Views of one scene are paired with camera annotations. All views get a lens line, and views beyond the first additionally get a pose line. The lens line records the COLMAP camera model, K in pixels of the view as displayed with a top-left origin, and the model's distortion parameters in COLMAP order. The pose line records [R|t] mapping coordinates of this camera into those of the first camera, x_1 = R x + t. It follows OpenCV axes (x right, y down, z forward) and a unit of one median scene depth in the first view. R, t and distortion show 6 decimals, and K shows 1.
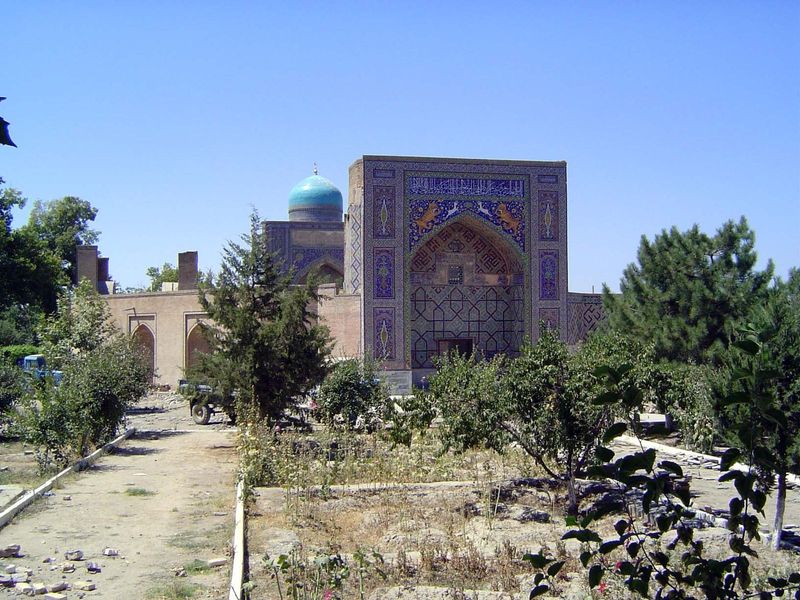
lens RADIAL K [[919.4, 0, 400.7], [0, 919.4, 301.1], [0, 0, 1]] dist [-0.099893, 0.000000]
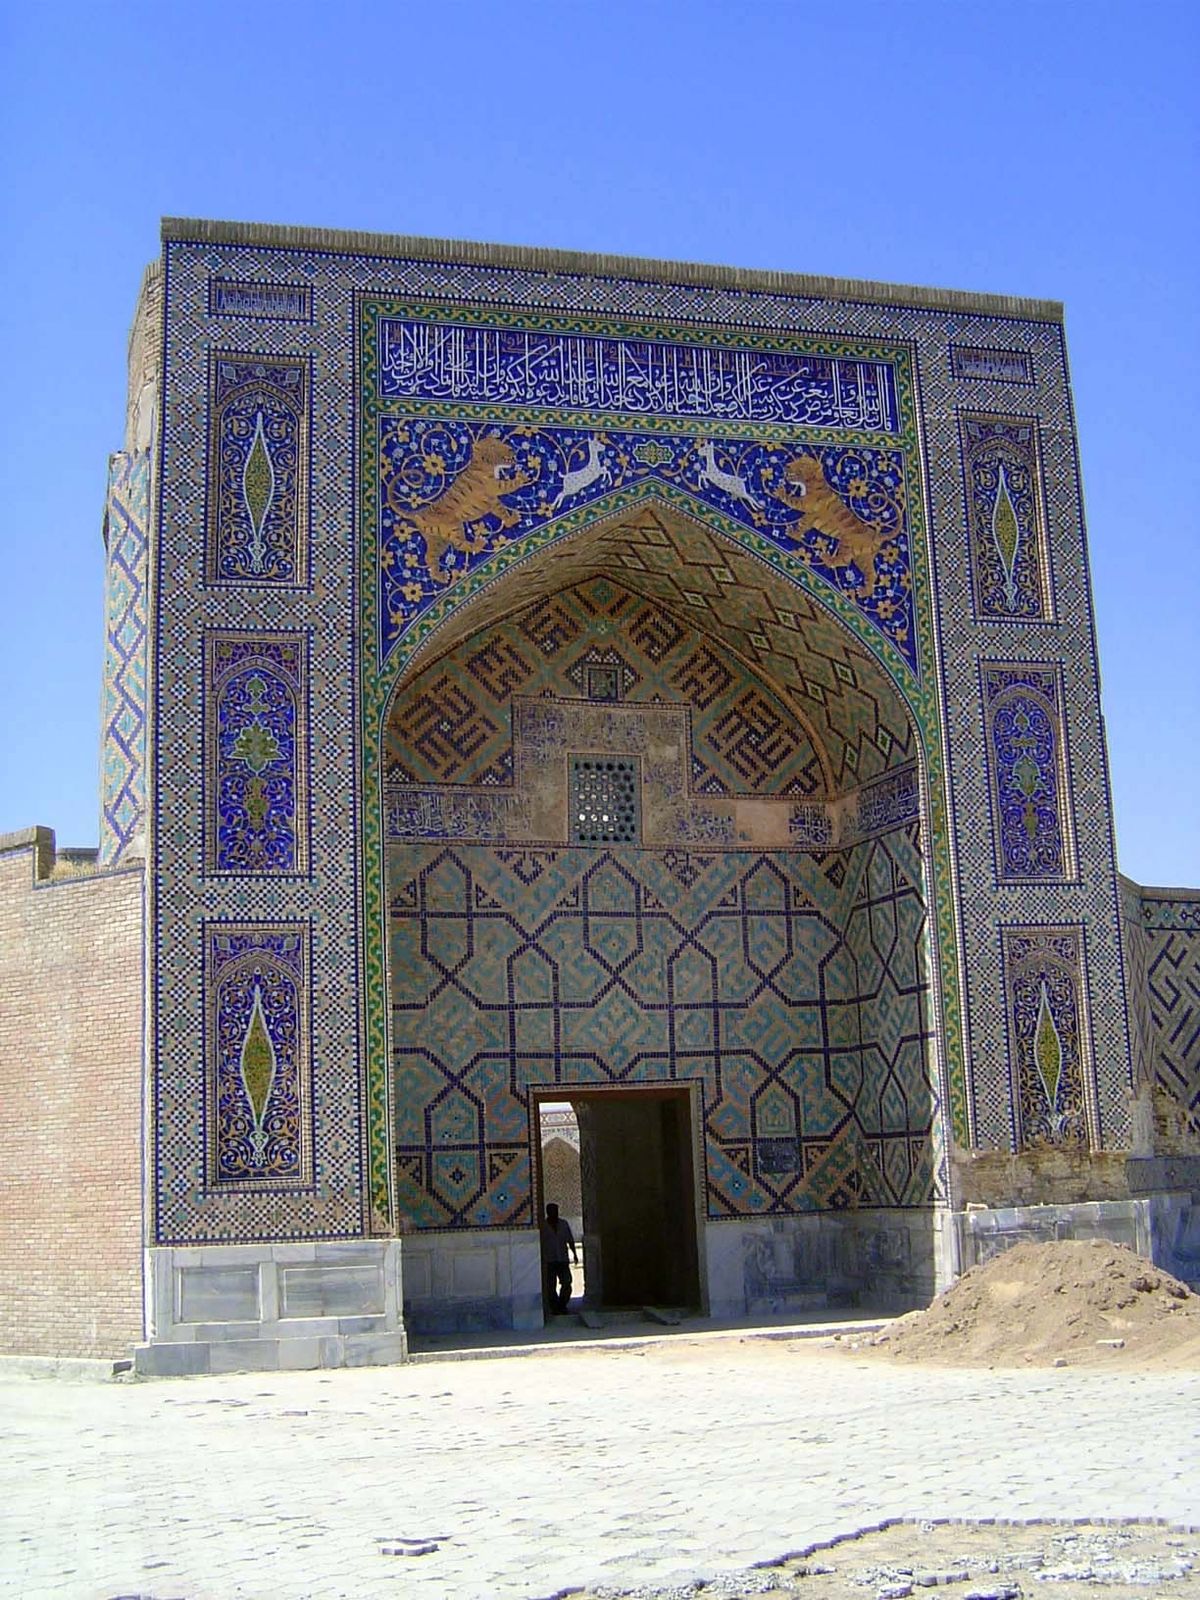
lens RADIAL K [[1838.8, 0, 595.2], [0, 1838.8, 798.7], [0, 0, 1]] dist [-0.099893, 0.000000]
pose [[0.997513, -0.019128, 0.067841, 0.028059], [0.030687, 0.984325, -0.173671, 0.050473], [-0.063456, 0.175321, 0.982464, 0.576925]]
